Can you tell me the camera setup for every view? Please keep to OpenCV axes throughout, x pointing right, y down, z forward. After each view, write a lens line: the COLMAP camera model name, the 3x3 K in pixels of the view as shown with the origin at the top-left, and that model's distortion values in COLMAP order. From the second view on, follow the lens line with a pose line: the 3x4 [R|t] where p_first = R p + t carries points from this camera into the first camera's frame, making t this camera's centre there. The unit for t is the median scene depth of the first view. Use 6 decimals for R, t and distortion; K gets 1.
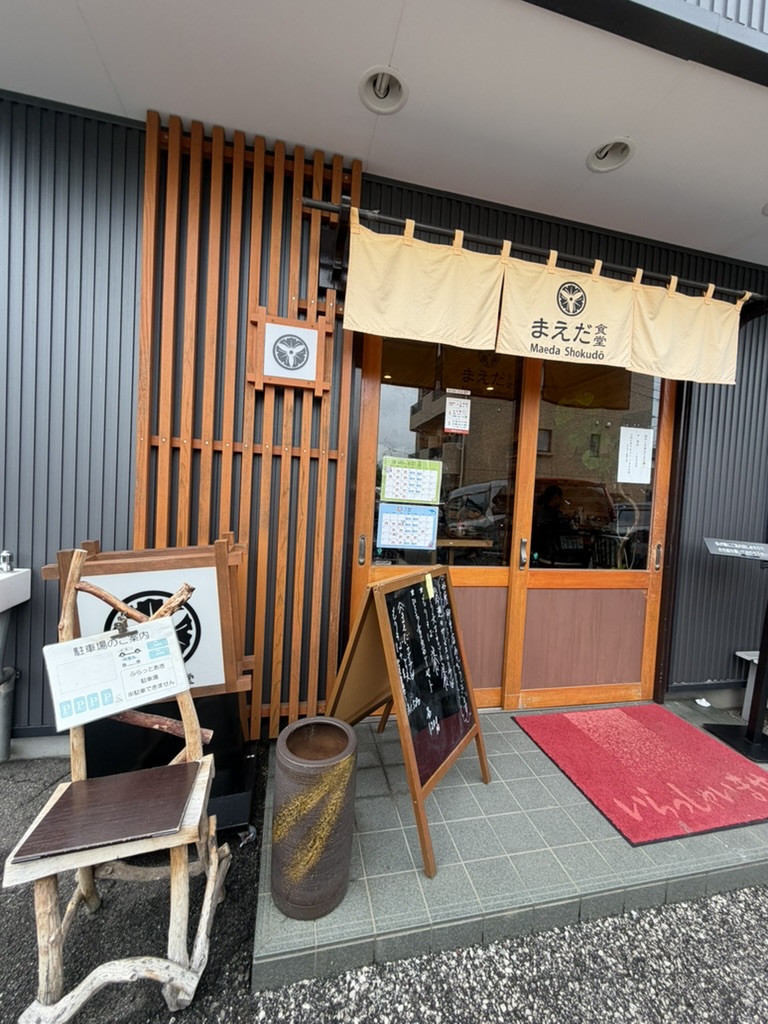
lens RADIAL K [[413.5, 0, 384.4], [0, 413.5, 508.6], [0, 0, 1]] dist [0.001603, 0.000059]
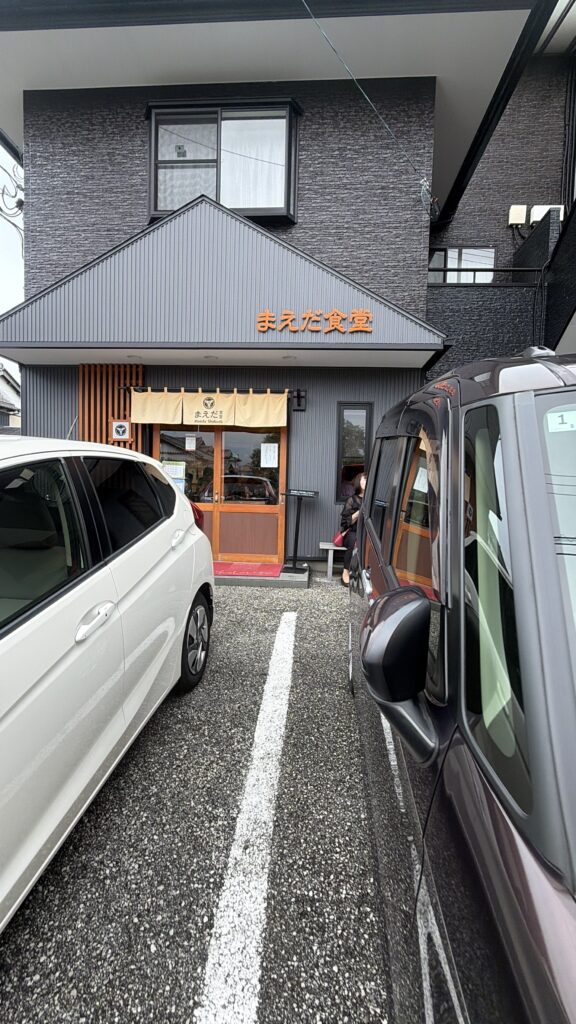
lens RADIAL K [[472.5, 0, 291.2], [0, 472.5, 512.3], [0, 0, 1]] dist [-0.012004, -0.001042]
pose [[0.957987, -0.017205, -0.286296, 1.894675], [0.016838, 0.999851, -0.003743, 0.259512], [0.286318, -0.001235, 0.958134, -1.918178]]
